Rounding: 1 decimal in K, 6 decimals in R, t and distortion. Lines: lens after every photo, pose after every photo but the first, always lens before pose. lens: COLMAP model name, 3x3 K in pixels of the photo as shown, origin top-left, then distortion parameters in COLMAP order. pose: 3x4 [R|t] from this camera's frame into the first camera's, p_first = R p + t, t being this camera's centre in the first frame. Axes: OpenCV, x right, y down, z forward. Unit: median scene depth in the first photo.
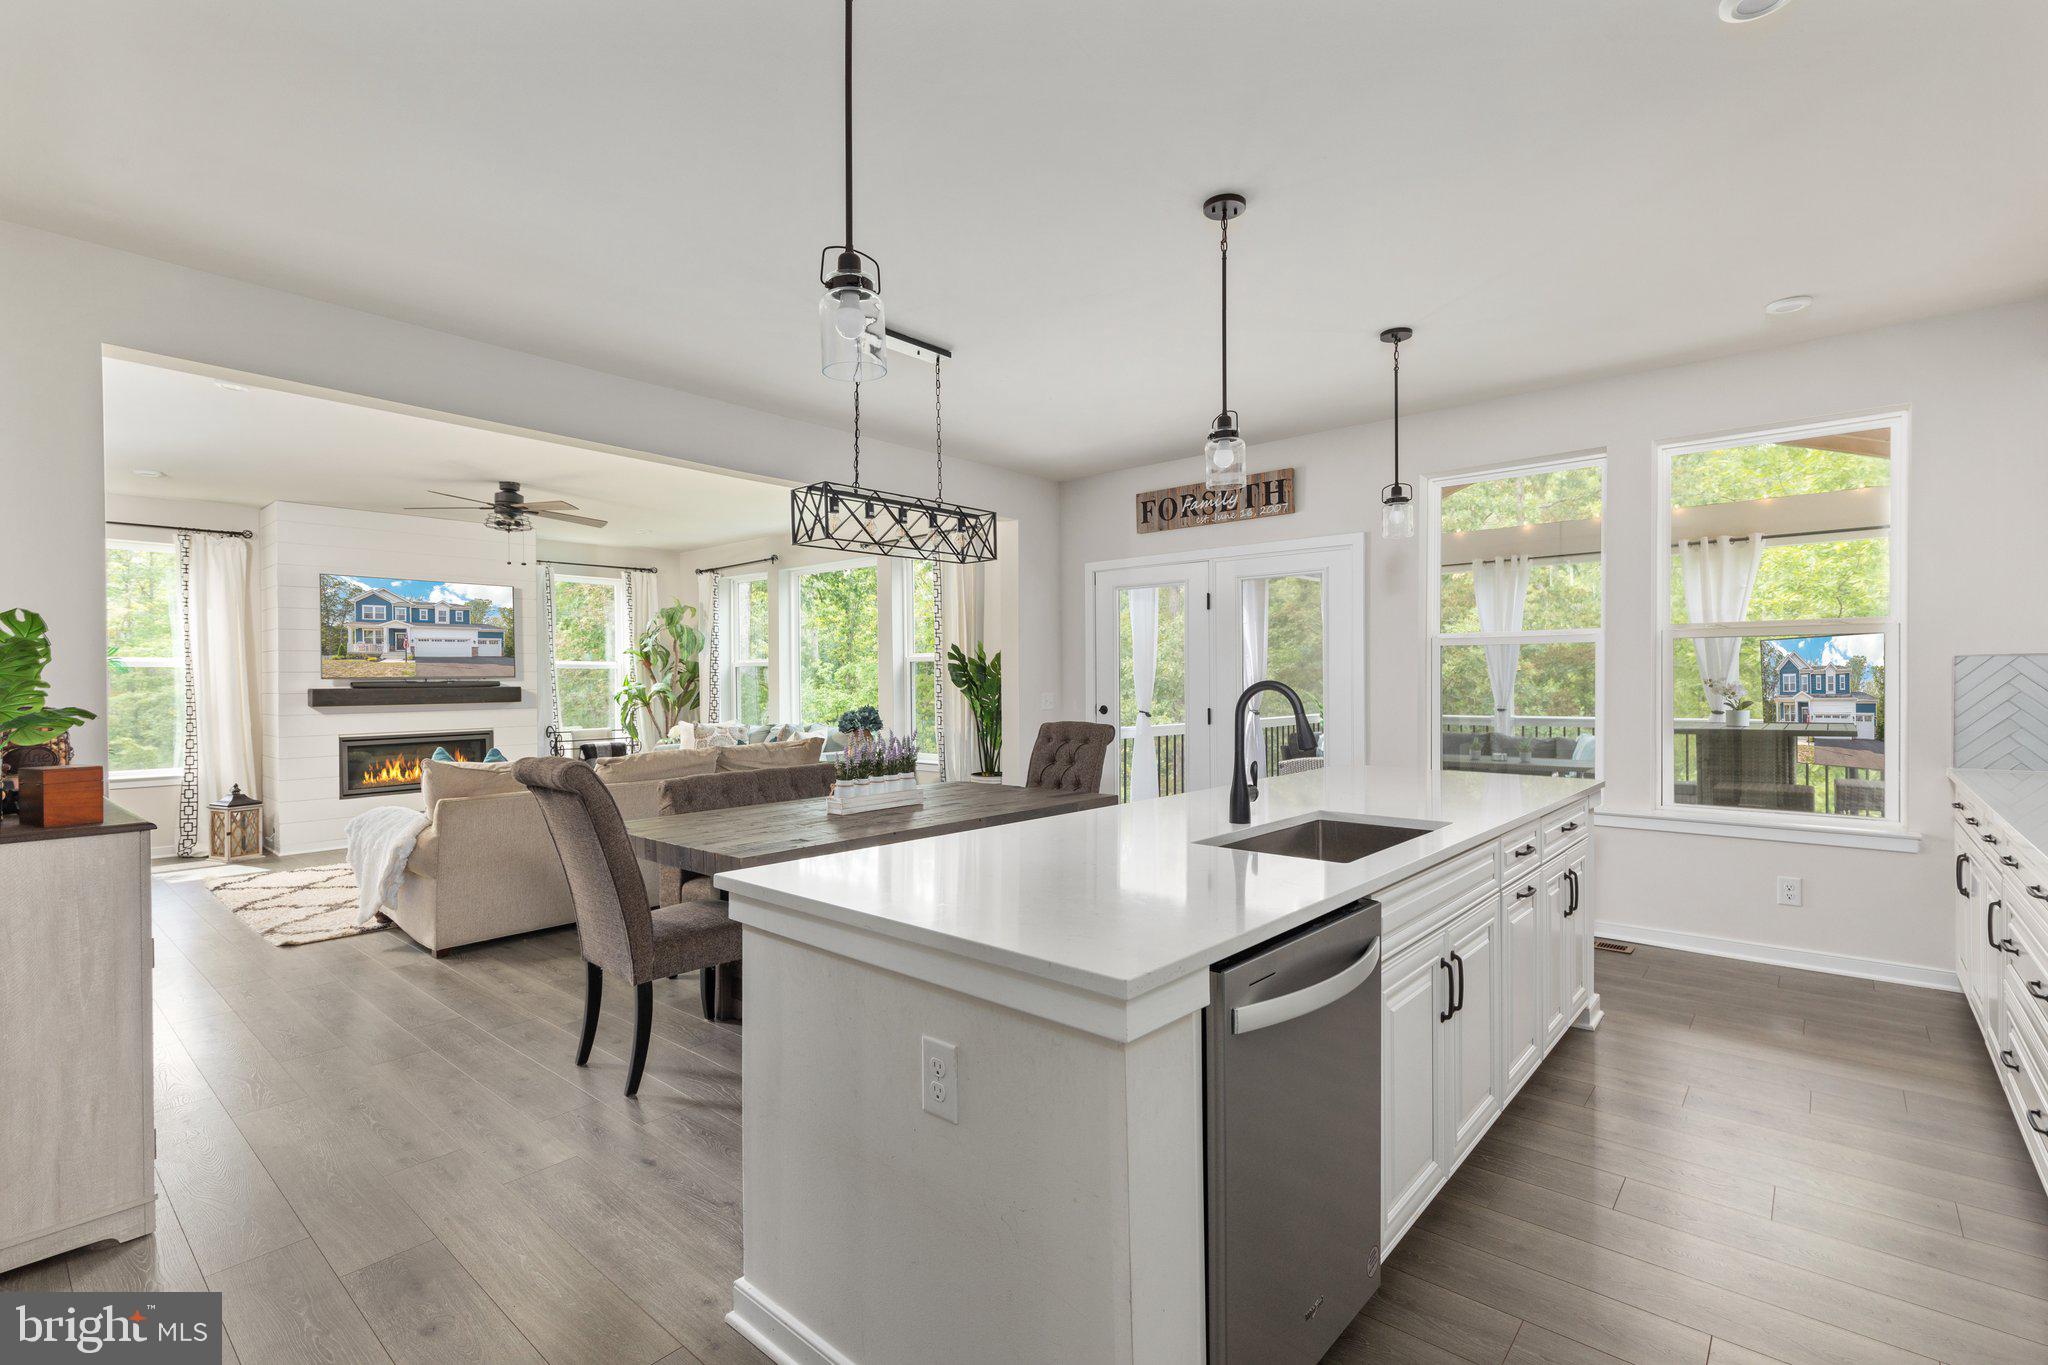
lens RADIAL K [[928.2, 0, 1028.1], [0, 928.2, 674.7], [0, 0, 1]] dist [0.000723, 0.000350]
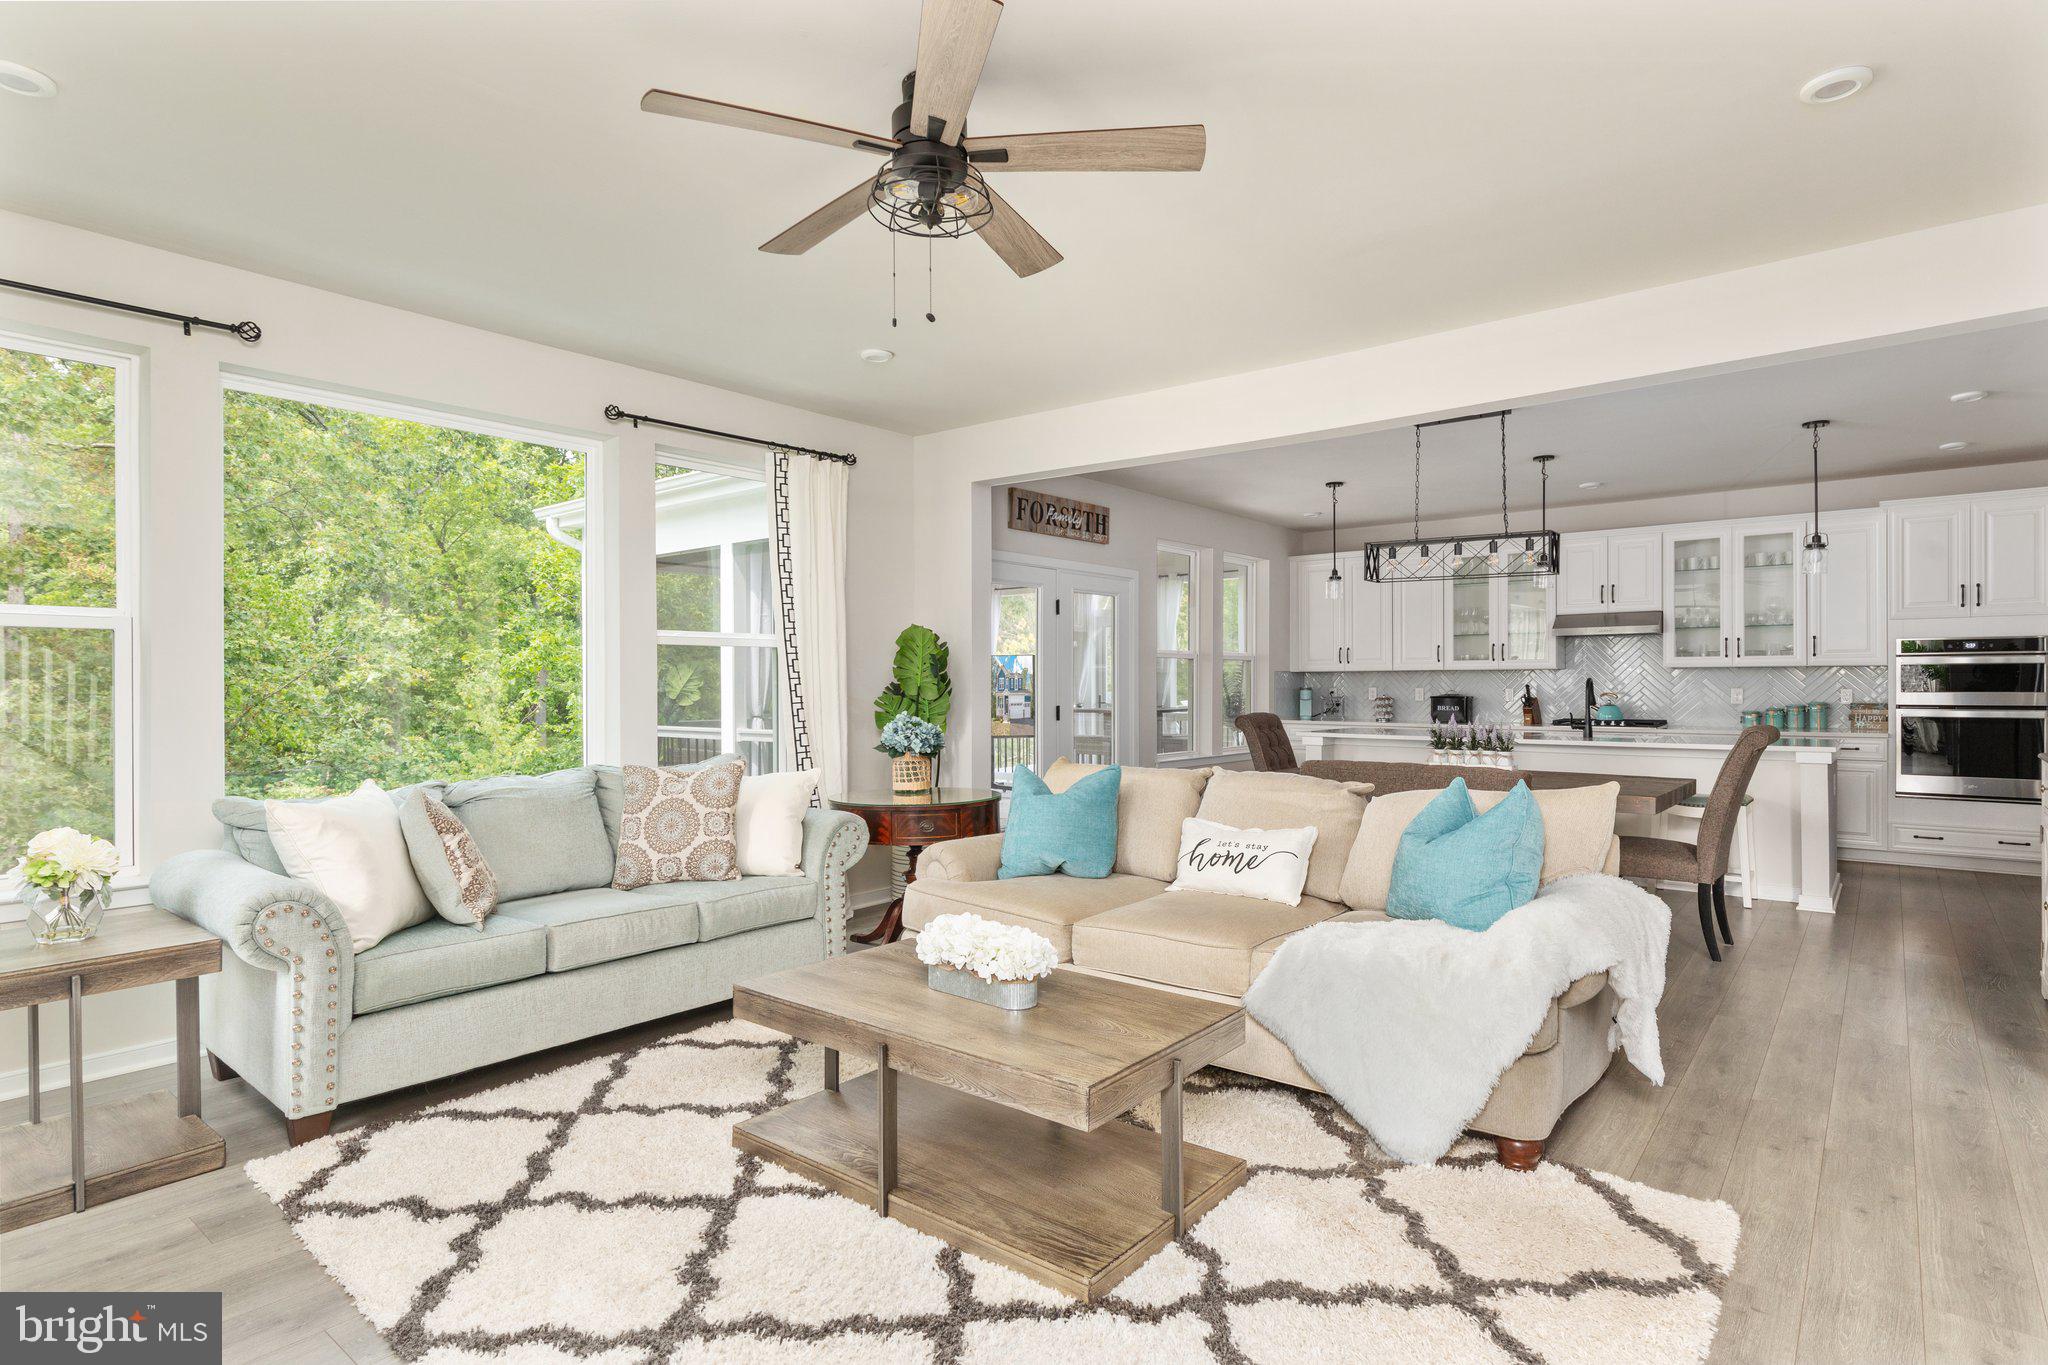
lens RADIAL K [[1052.8, 0, 1024.0], [0, 1052.8, 682.5], [0, 0, 1]] dist [-0.000505, 0.000277]
pose [[-0.047063, 0.005049, 0.998879, -1.042125], [0.002161, 0.999985, -0.004952, 0.015878], [-0.998890, 0.001926, -0.047073, 1.102781]]
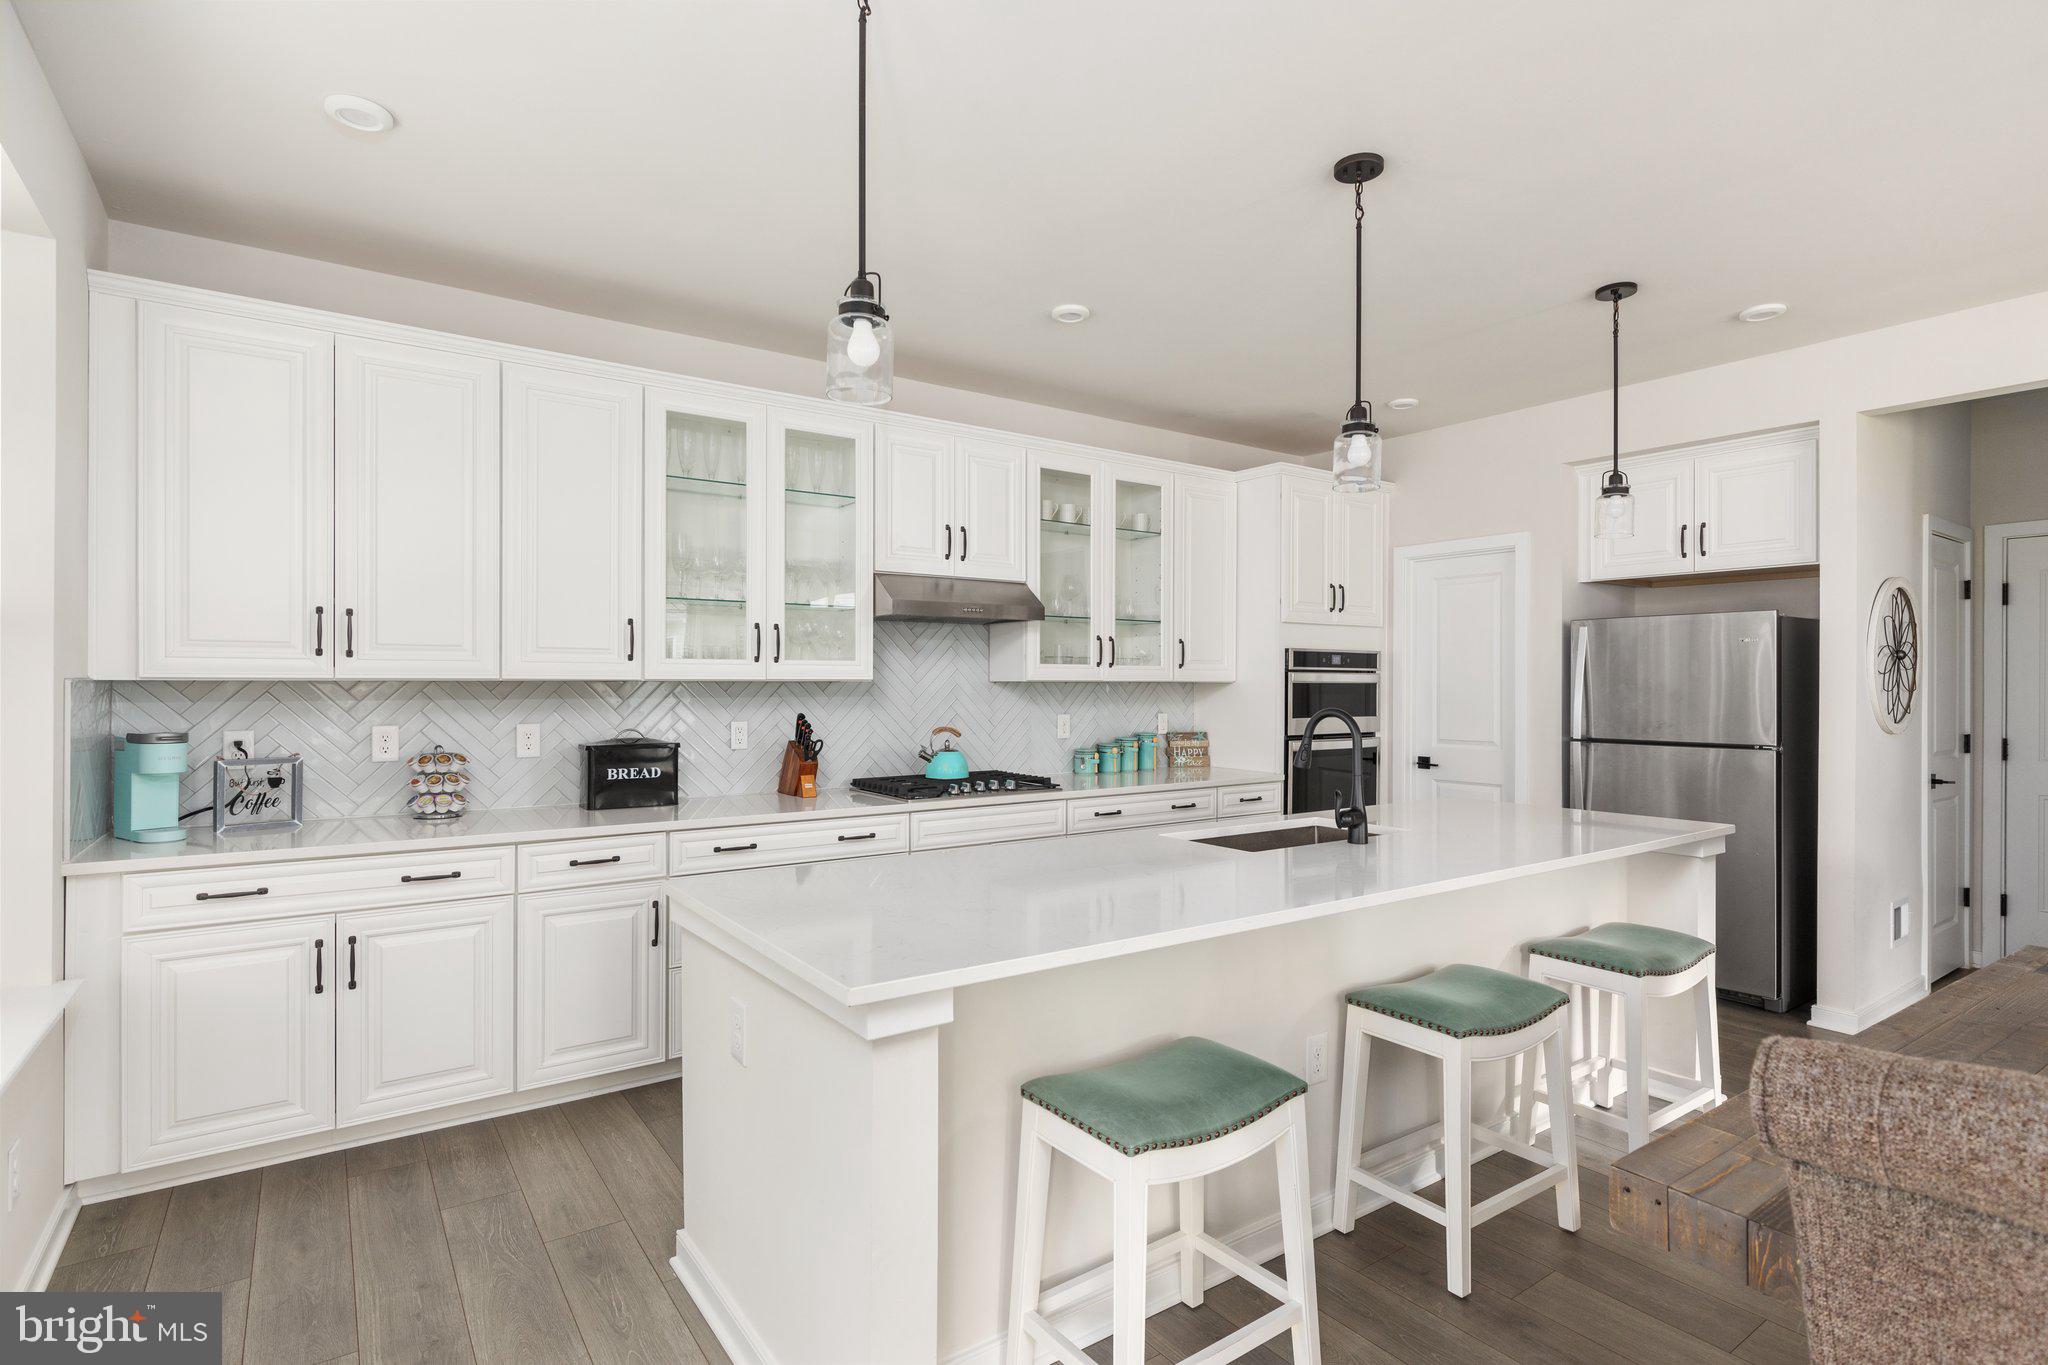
lens RADIAL K [[1002.7, 0, 1031.2], [0, 1002.7, 679.9], [0, 0, 1]] dist [0.000483, 0.000047]
pose [[-0.976104, 0.004586, 0.217257, 0.136562], [0.003069, 0.999968, -0.007321, -0.004752], [-0.217284, -0.006480, -0.976087, 0.942240]]
